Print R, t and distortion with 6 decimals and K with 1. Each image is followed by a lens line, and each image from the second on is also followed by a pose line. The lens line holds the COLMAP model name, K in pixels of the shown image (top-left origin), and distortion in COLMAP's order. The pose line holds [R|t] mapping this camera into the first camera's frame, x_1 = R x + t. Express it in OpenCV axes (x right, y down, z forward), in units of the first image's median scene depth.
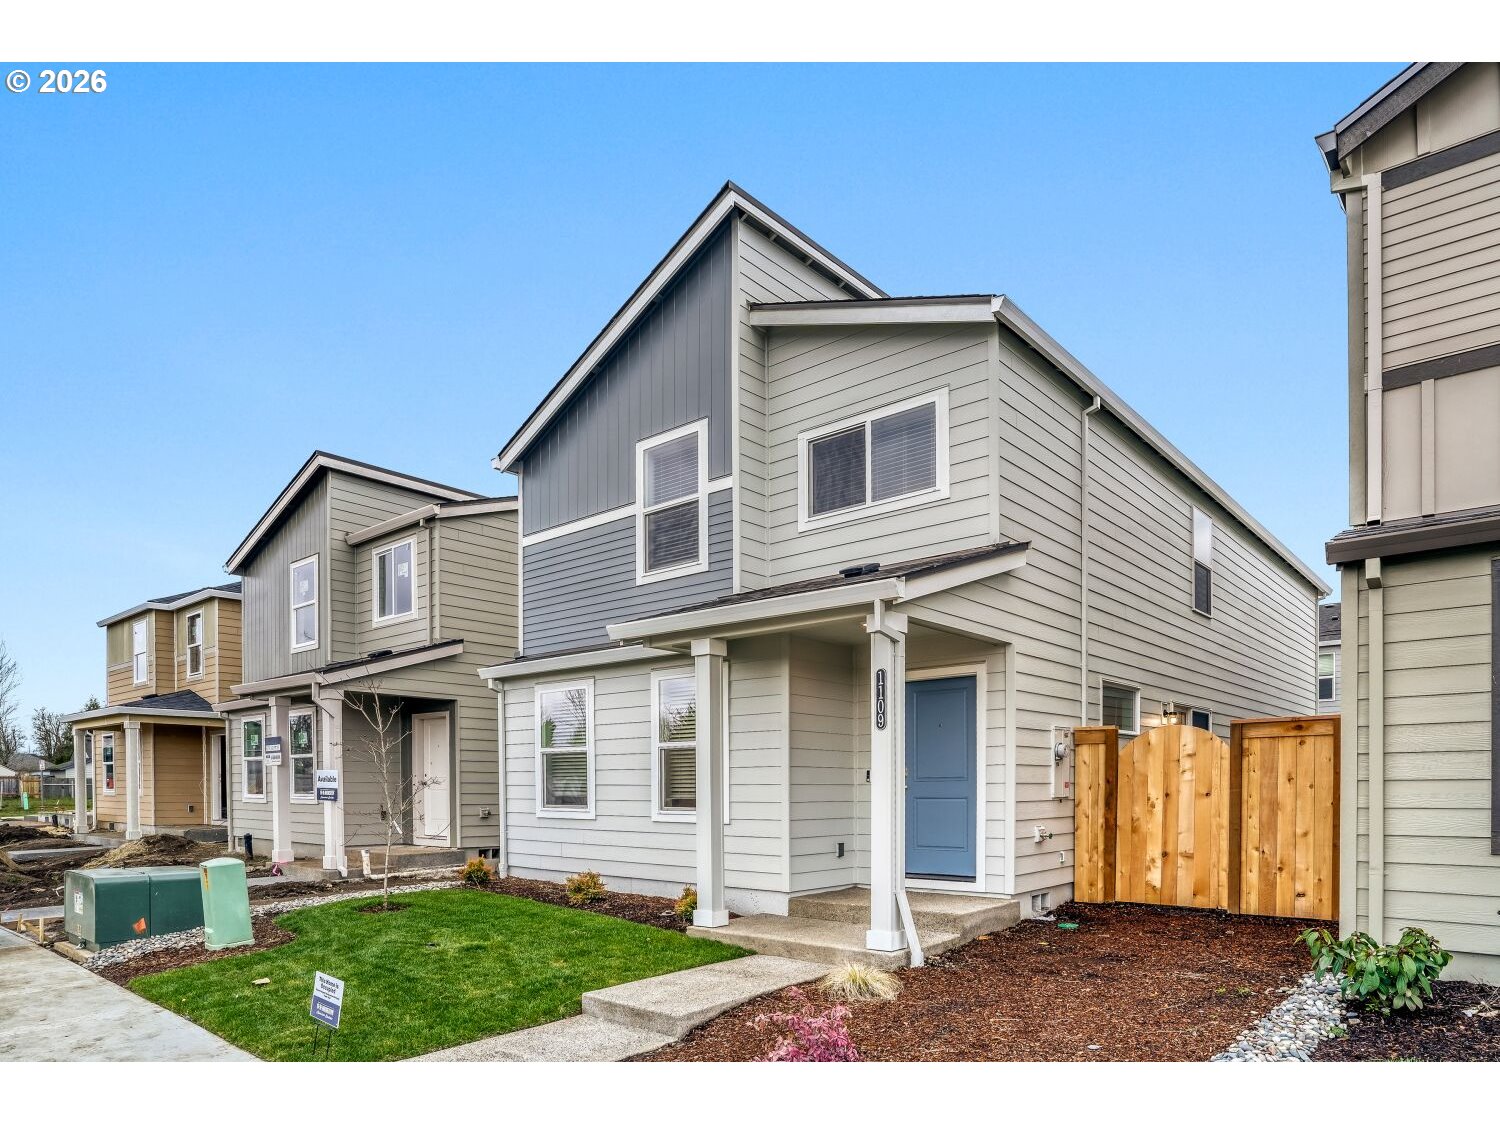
lens RADIAL K [[907.4, 0, 748.2], [0, 907.4, 547.2], [0, 0, 1]] dist [-0.009192, -0.002025]
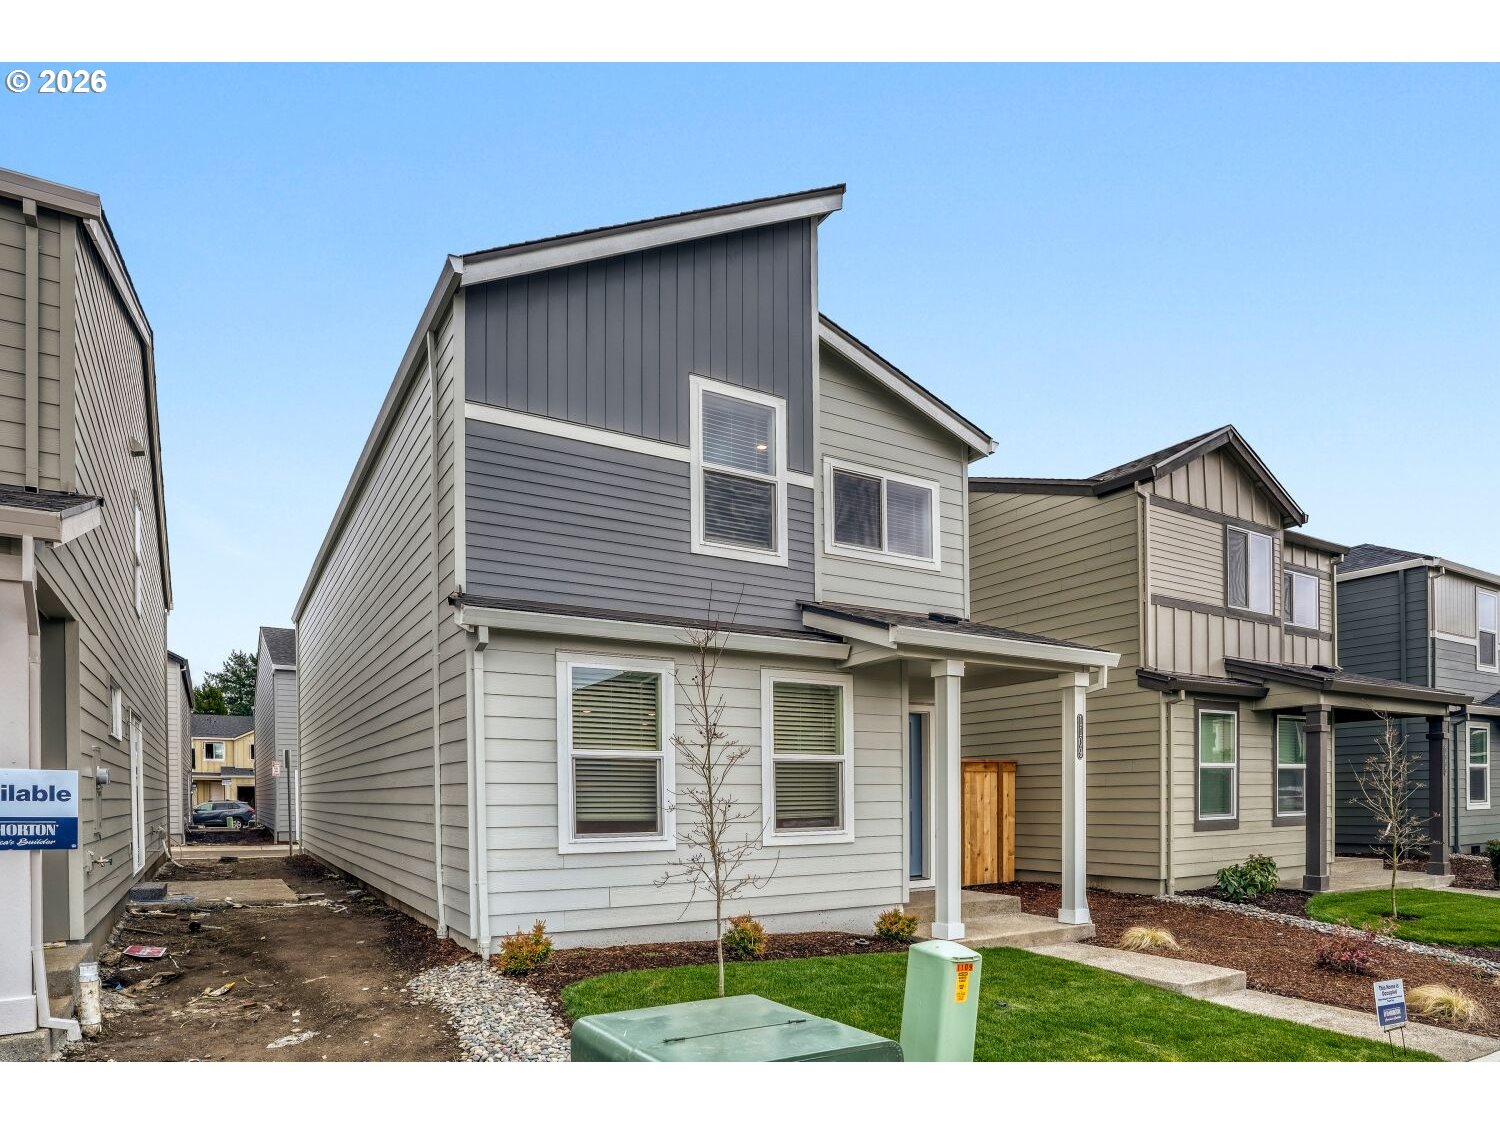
lens RADIAL K [[922.7, 0, 750.0], [0, 922.7, 562.5], [0, 0, 1]] dist [-0.002325, -0.001228]
pose [[0.282602, 0.241668, 0.928296, -1.133256], [-0.233477, 0.955969, -0.177794, 0.241958], [-0.930389, -0.166491, 0.326583, 0.910372]]
